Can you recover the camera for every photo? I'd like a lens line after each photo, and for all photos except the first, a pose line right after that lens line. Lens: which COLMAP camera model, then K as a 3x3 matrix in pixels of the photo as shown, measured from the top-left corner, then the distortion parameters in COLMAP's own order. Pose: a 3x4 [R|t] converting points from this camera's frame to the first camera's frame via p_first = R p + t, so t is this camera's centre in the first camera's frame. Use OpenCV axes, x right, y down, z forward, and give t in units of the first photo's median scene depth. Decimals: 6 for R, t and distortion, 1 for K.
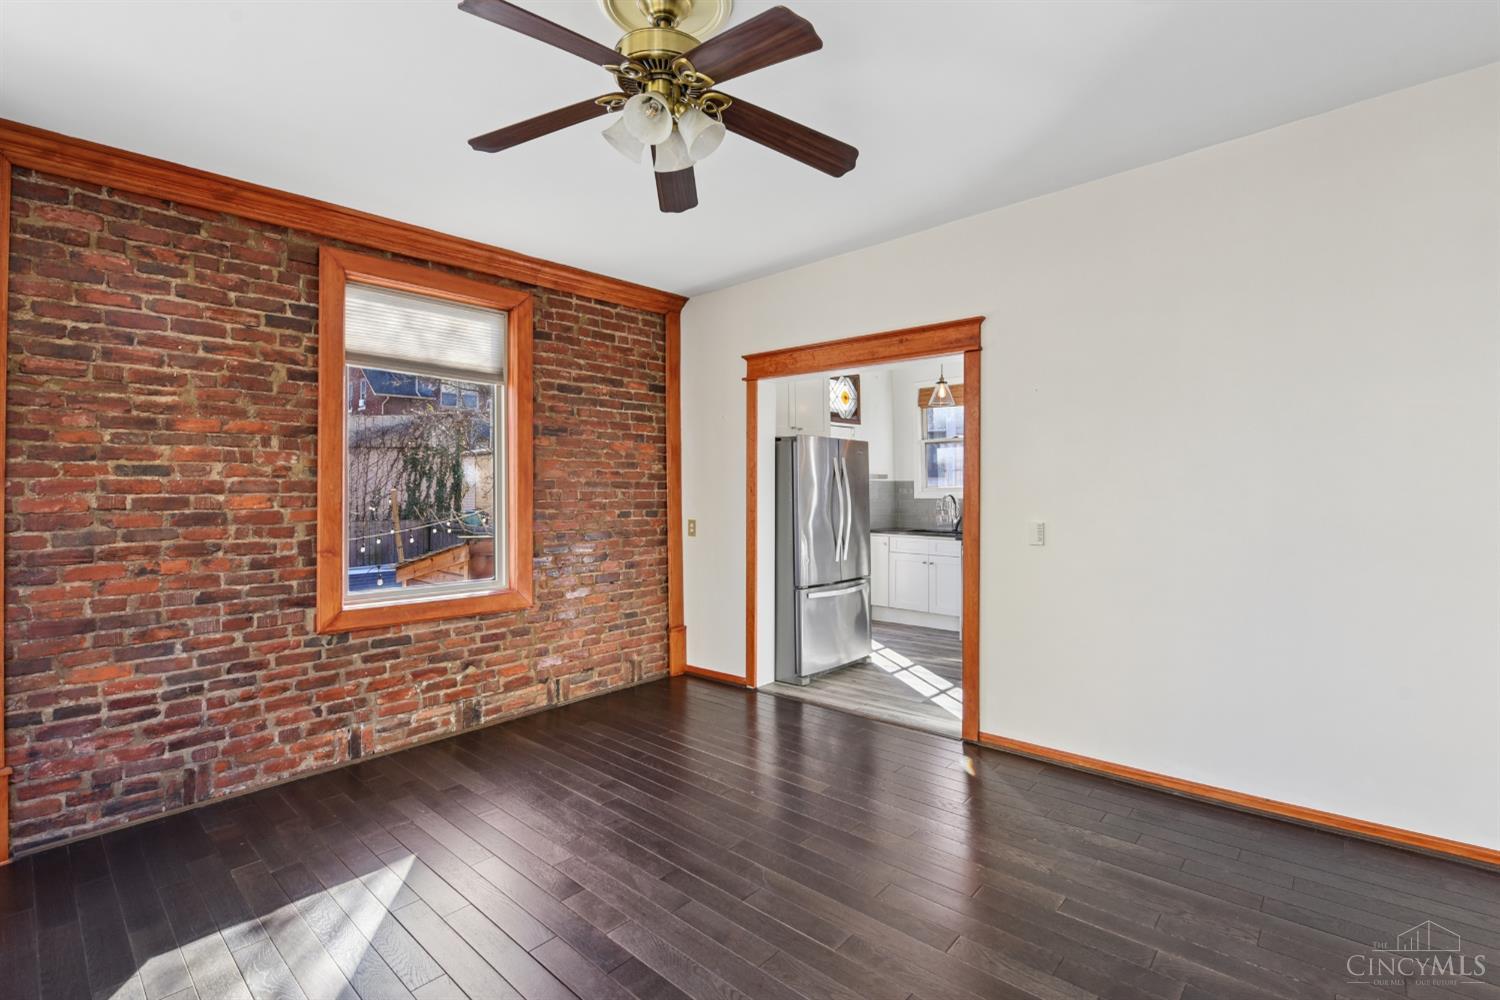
lens RADIAL K [[673.8, 0, 759.8], [0, 673.8, 475.1], [0, 0, 1]] dist [-0.013080, -0.001581]
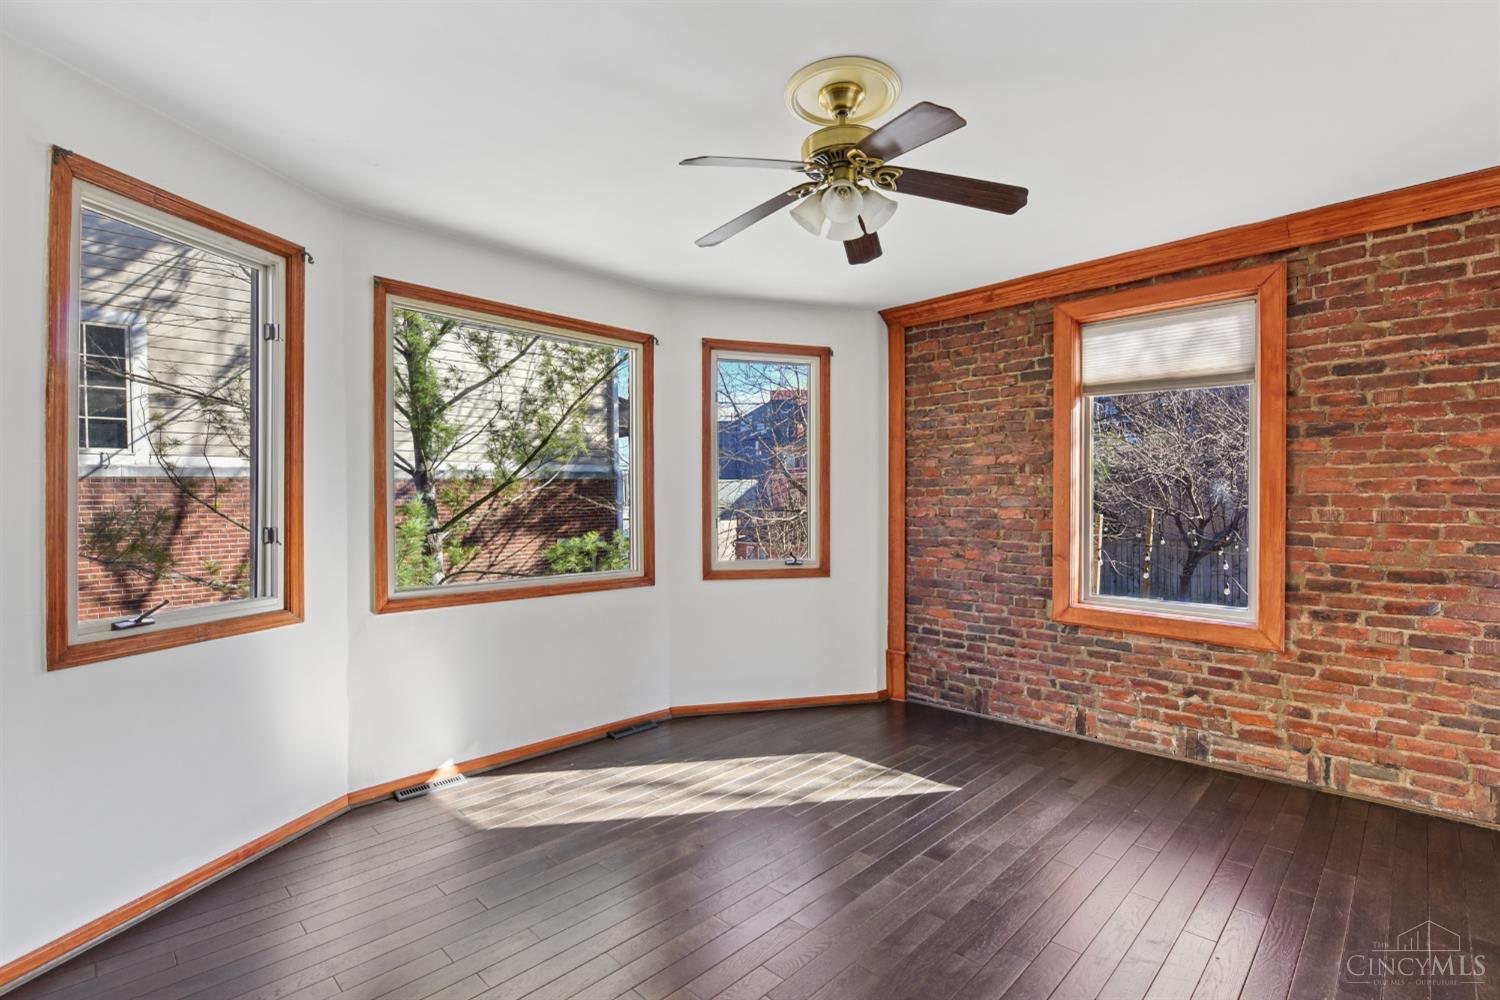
lens RADIAL K [[673.8, 0, 776.0], [0, 673.8, 505.6], [0, 0, 1]] dist [-0.013080, -0.001581]
pose [[-0.019457, 0.015250, -0.999694, 0.530044], [0.023035, 0.999625, 0.014801, -0.006720], [0.999545, -0.022740, -0.019801, 0.459545]]
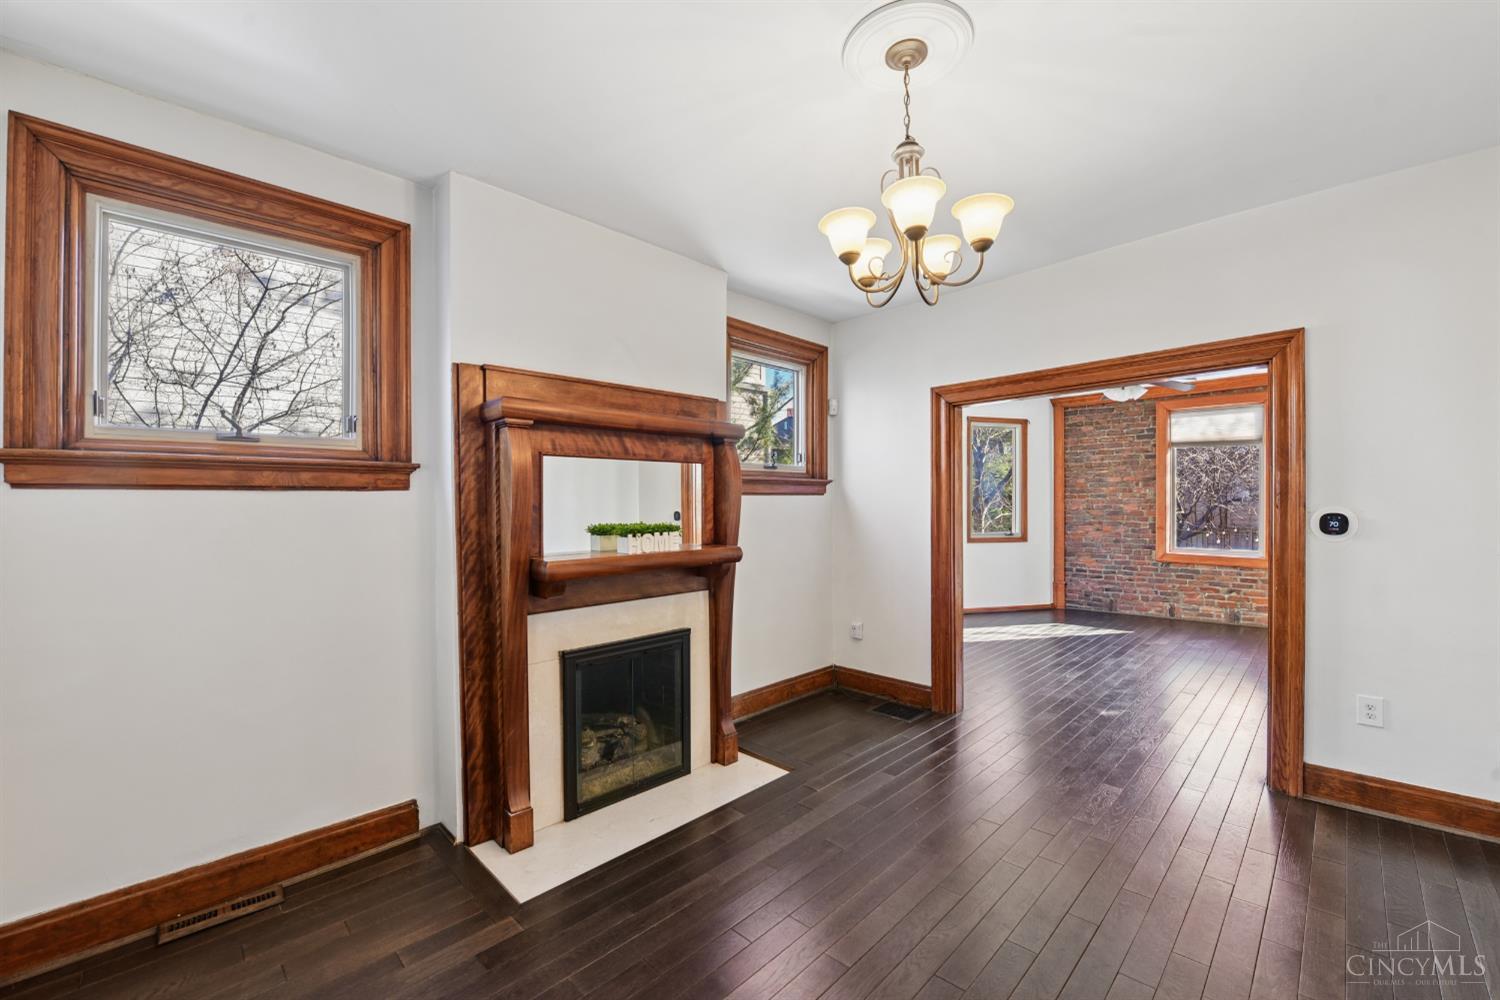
lens RADIAL K [[610.4, 0, 758.9], [0, 610.4, 507.1], [0, 0, 1]] dist [-0.016395, -0.001029]
pose [[-0.042723, 0.015415, -0.998968, 1.454554], [0.026474, 0.999547, 0.014292, -0.028779], [0.998736, -0.025836, -0.043112, -0.322034]]
